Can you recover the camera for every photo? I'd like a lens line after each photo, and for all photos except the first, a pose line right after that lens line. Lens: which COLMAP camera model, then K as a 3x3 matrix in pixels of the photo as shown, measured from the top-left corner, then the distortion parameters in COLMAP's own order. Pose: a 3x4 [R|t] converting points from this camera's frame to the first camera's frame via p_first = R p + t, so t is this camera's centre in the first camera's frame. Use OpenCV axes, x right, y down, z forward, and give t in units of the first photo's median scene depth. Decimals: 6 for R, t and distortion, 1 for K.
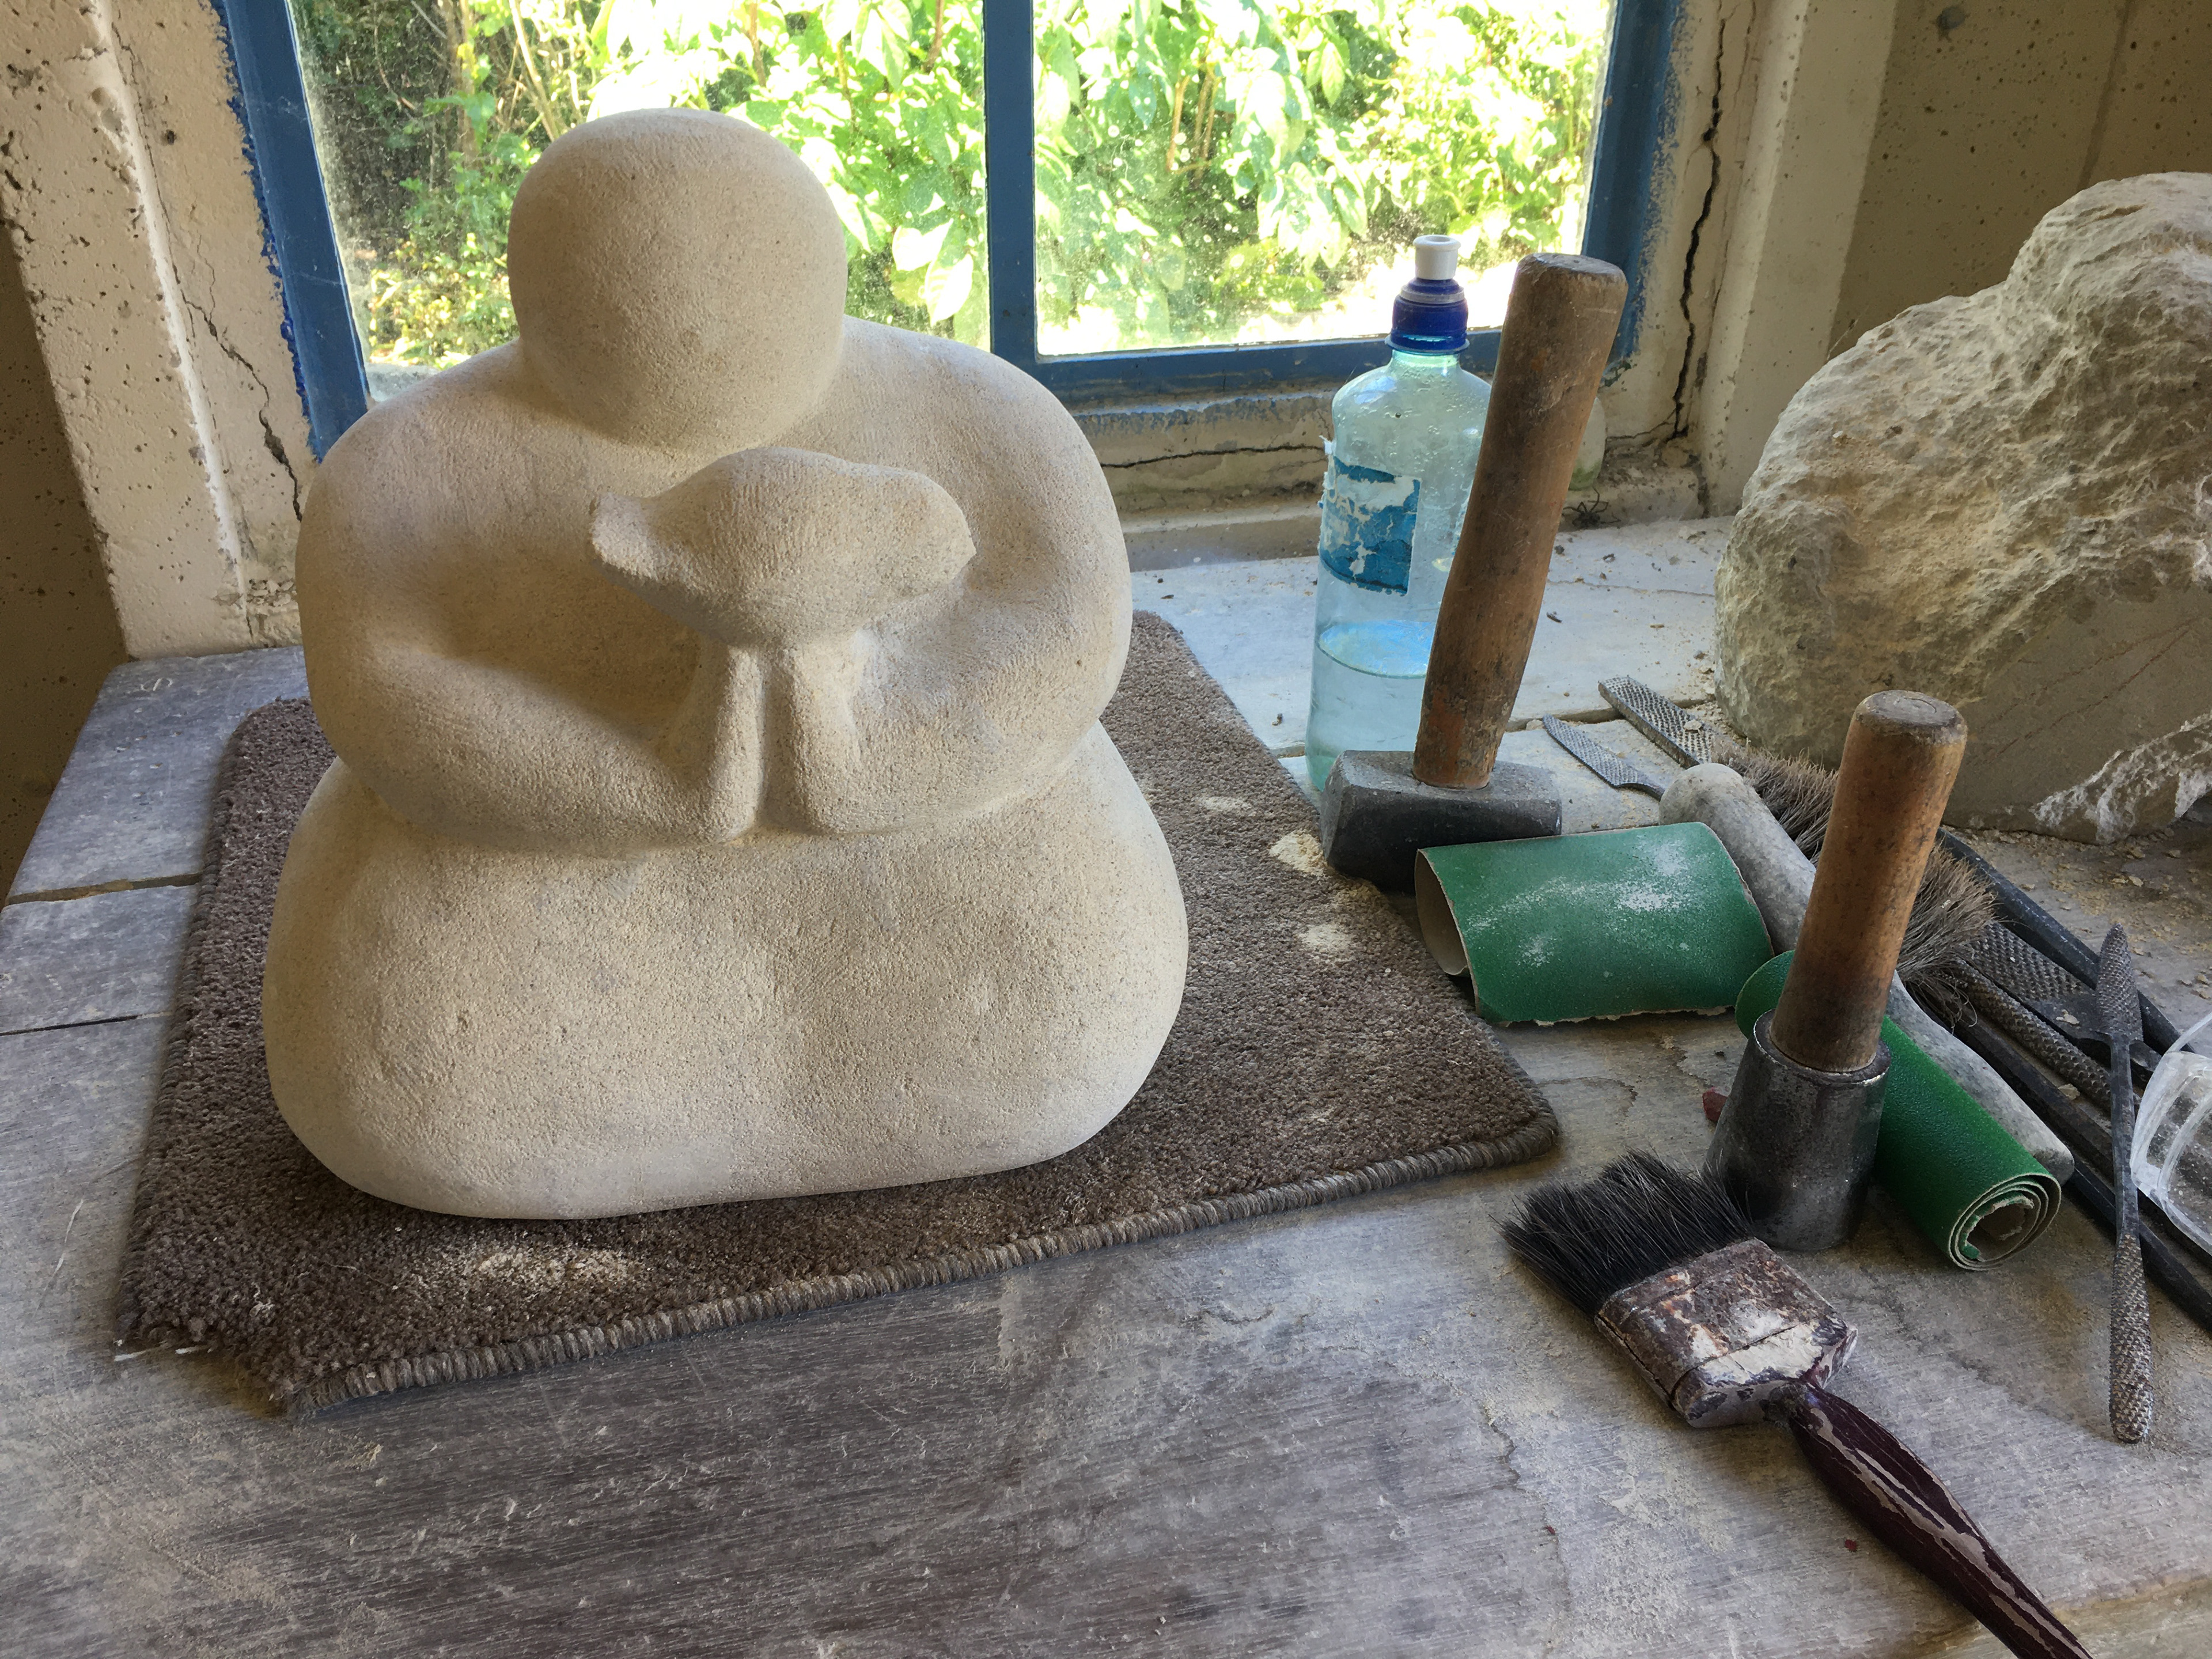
lens RADIAL K [[1914.2, 0, 1108.2], [0, 1914.2, 779.4], [0, 0, 1]] dist [0.069402, -0.103891]
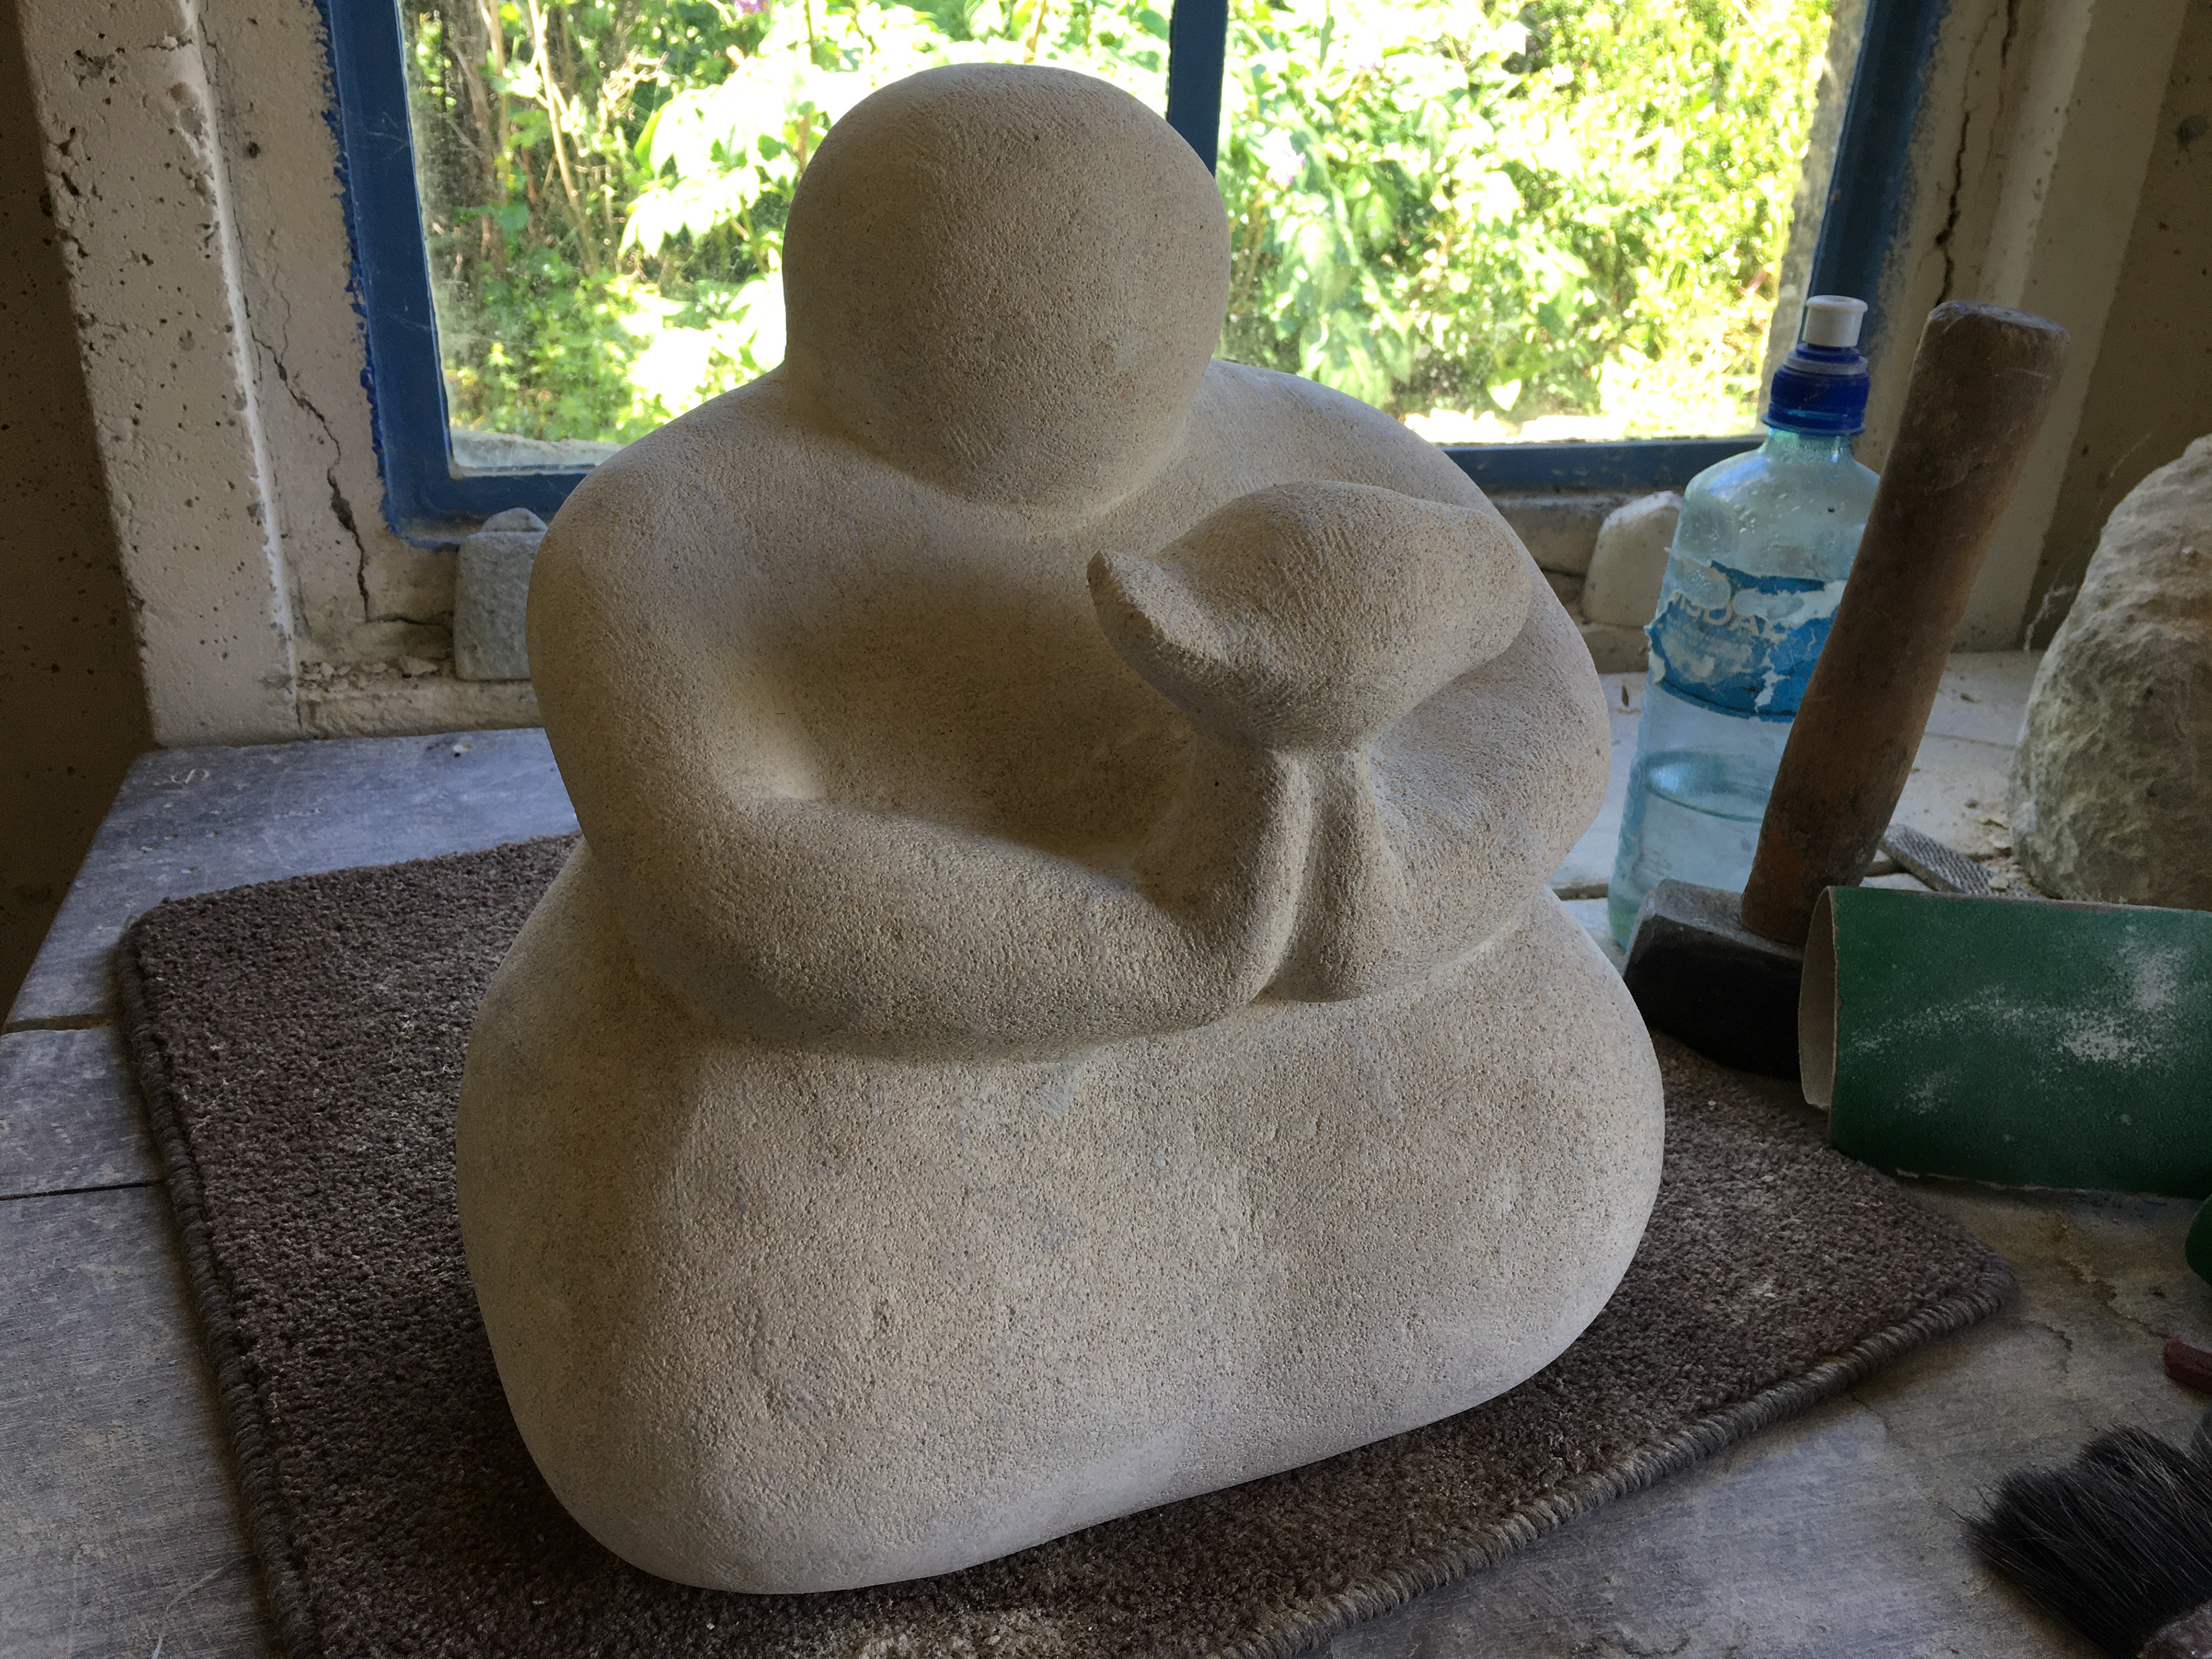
lens RADIAL K [[1916.7, 0, 1108.0], [0, 1916.7, 774.6], [0, 0, 1]] dist [0.065101, -0.096571]
pose [[0.999246, 0.034577, 0.017658, -0.113067], [-0.033017, 0.996081, -0.082051, 0.007553], [-0.020426, 0.081406, 0.996472, 0.156394]]
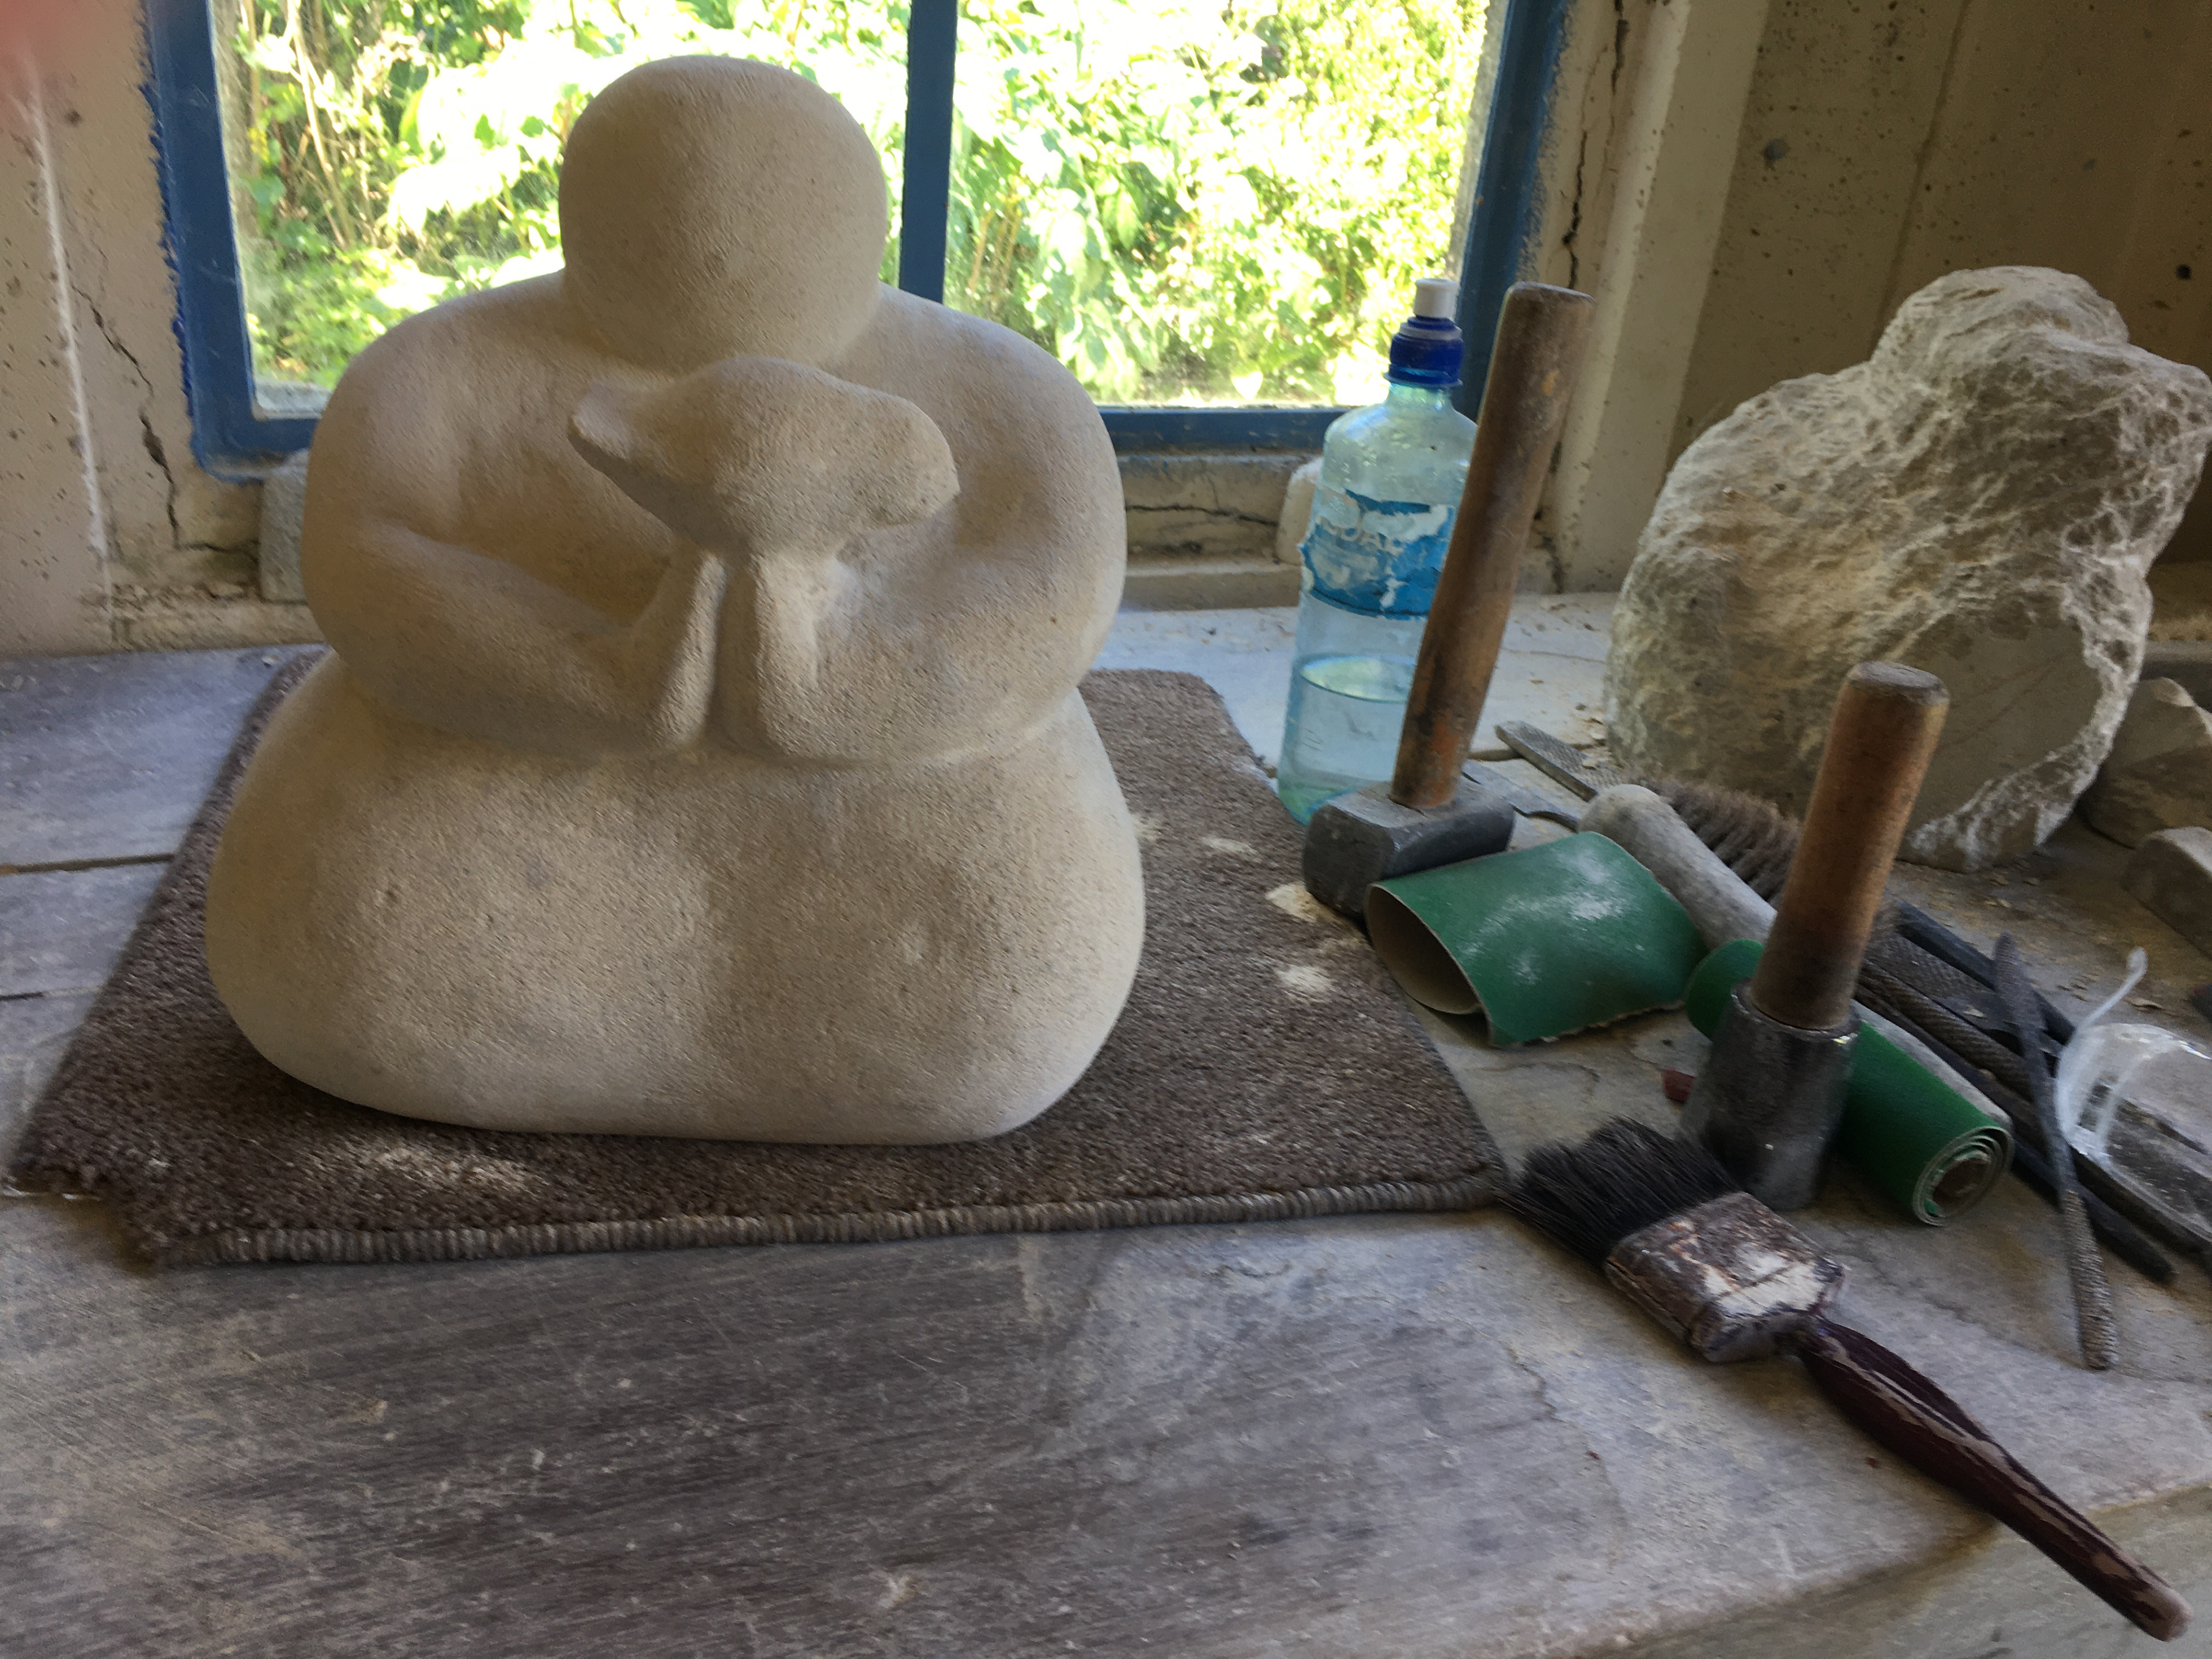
lens RADIAL K [[1912.7, 0, 1110.8], [0, 1912.7, 778.3], [0, 0, 1]] dist [0.066678, -0.108604]
pose [[0.990101, 0.025659, 0.137991, -0.103997], [-0.014536, 0.996607, -0.081018, 0.072178], [-0.139601, 0.078211, 0.987114, 0.003600]]
